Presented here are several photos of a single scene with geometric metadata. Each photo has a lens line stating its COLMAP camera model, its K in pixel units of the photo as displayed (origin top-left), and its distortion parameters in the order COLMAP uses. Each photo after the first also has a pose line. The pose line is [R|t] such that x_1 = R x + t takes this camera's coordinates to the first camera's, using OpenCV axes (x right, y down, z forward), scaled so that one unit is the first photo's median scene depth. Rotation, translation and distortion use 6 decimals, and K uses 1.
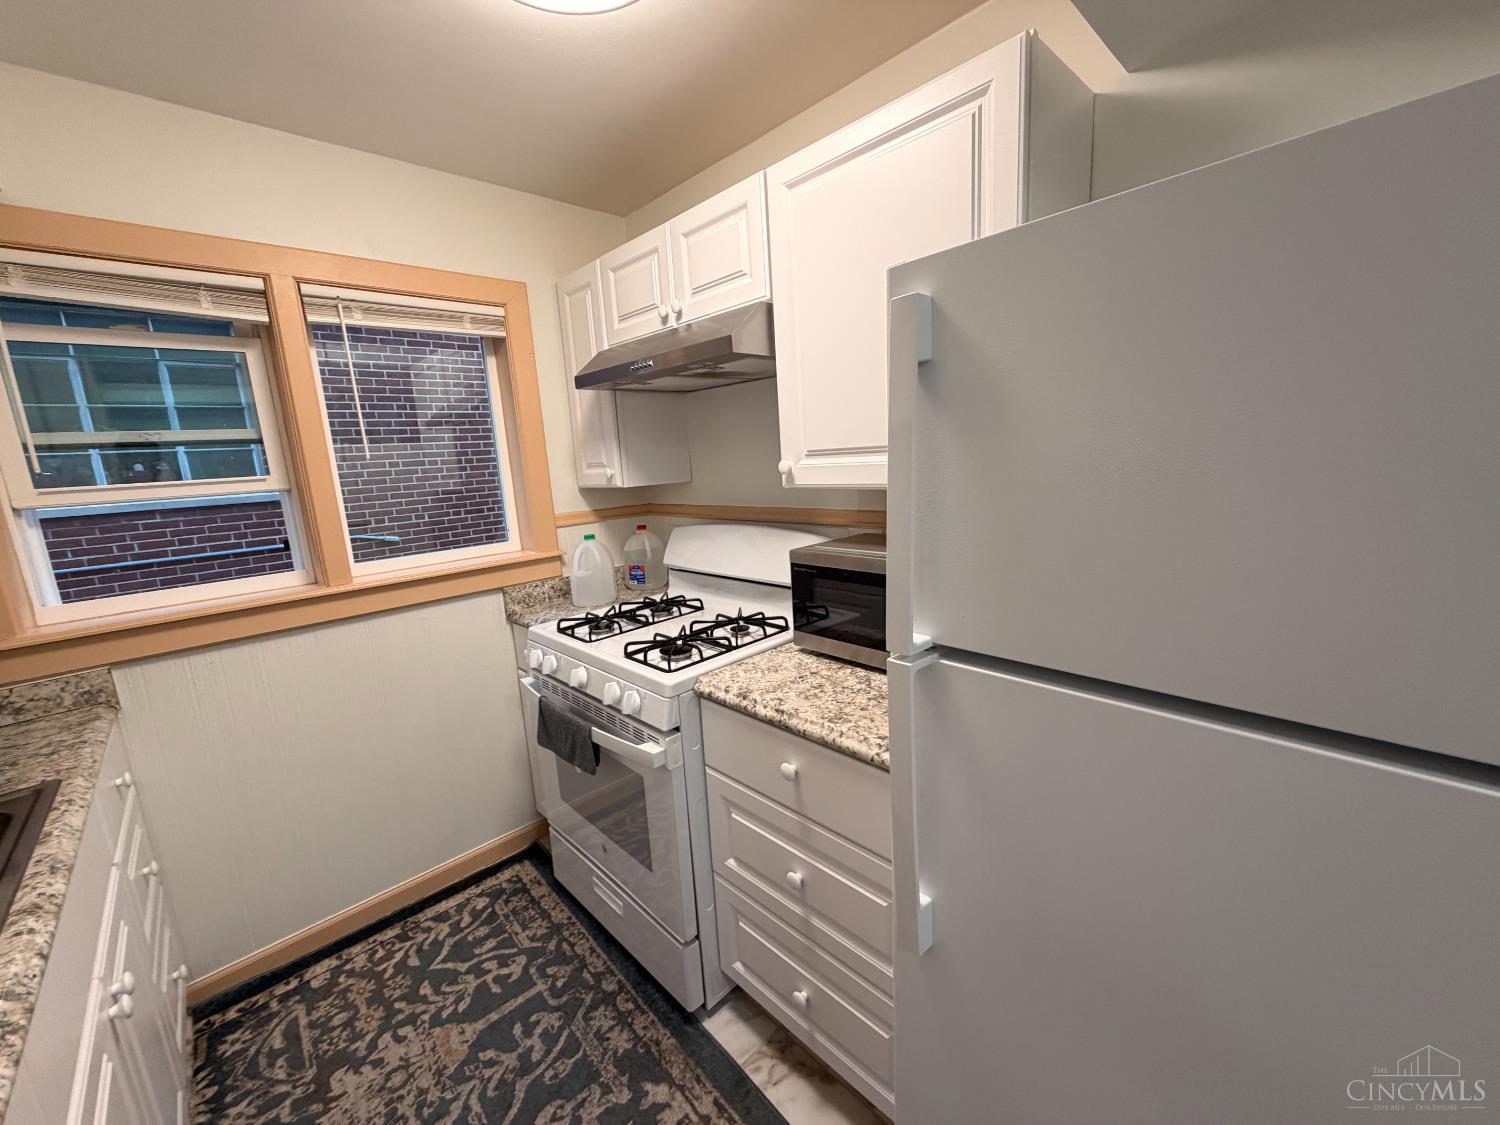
lens RADIAL K [[597.3, 0, 747.0], [0, 597.3, 563.9], [0, 0, 1]] dist [0.001611, -0.000966]
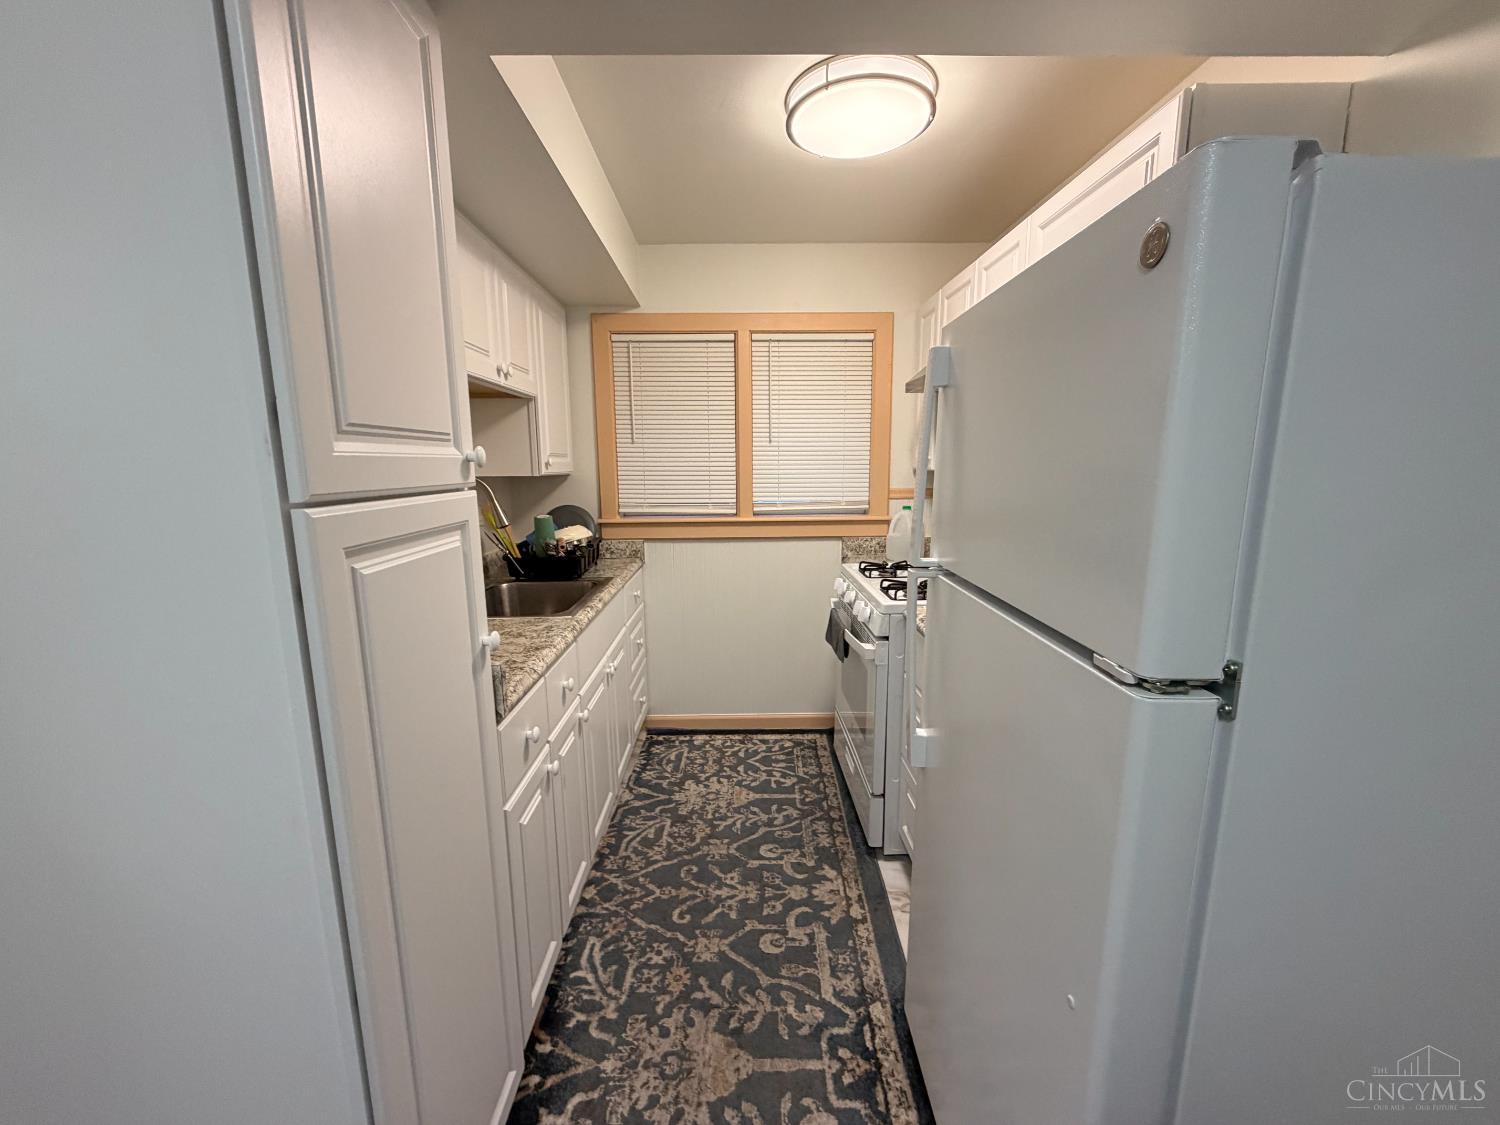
lens RADIAL K [[597.3, 0, 747.0], [0, 597.3, 563.9], [0, 0, 1]] dist [0.001611, -0.000966]
pose [[0.737345, 0.167859, -0.654328, 0.442799], [-0.158135, 0.984611, 0.074391, 0.043153], [0.656746, 0.048621, 0.752543, -0.235309]]
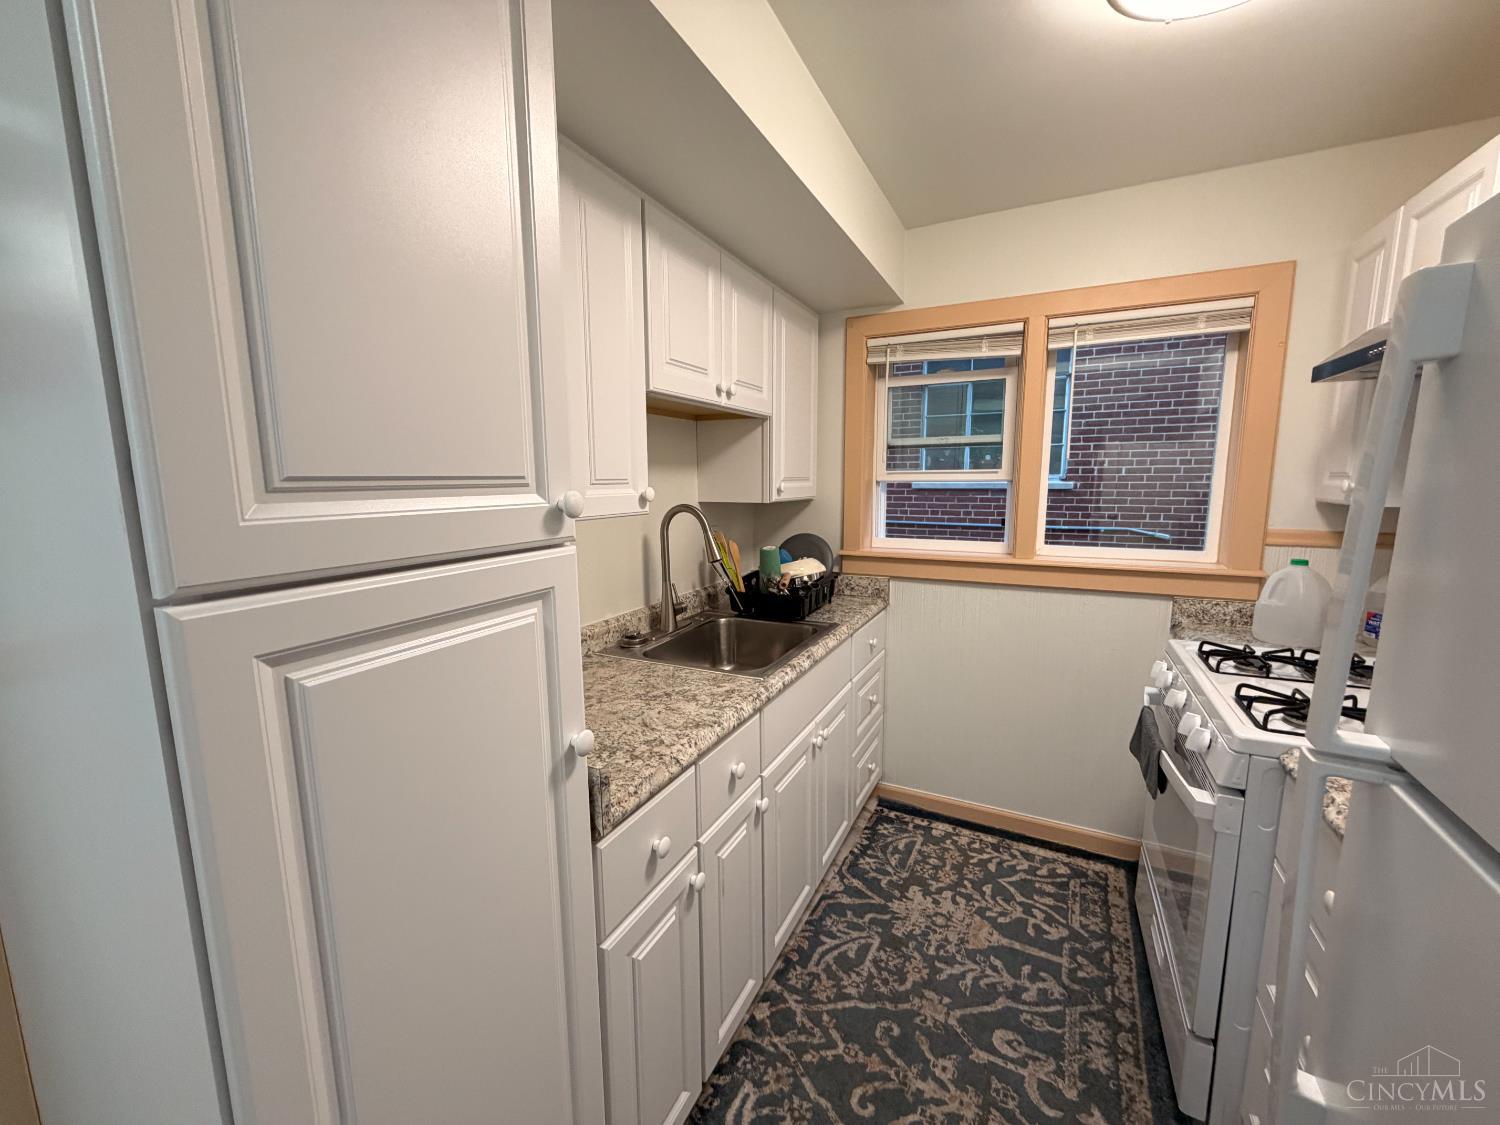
lens RADIAL K [[597.3, 0, 747.0], [0, 597.3, 563.9], [0, 0, 1]] dist [0.001611, -0.000966]
pose [[0.340631, 0.194882, -0.919778, 0.299590], [-0.183980, 0.973186, 0.138062, -0.021716], [0.922021, 0.122193, 0.367351, 0.005903]]
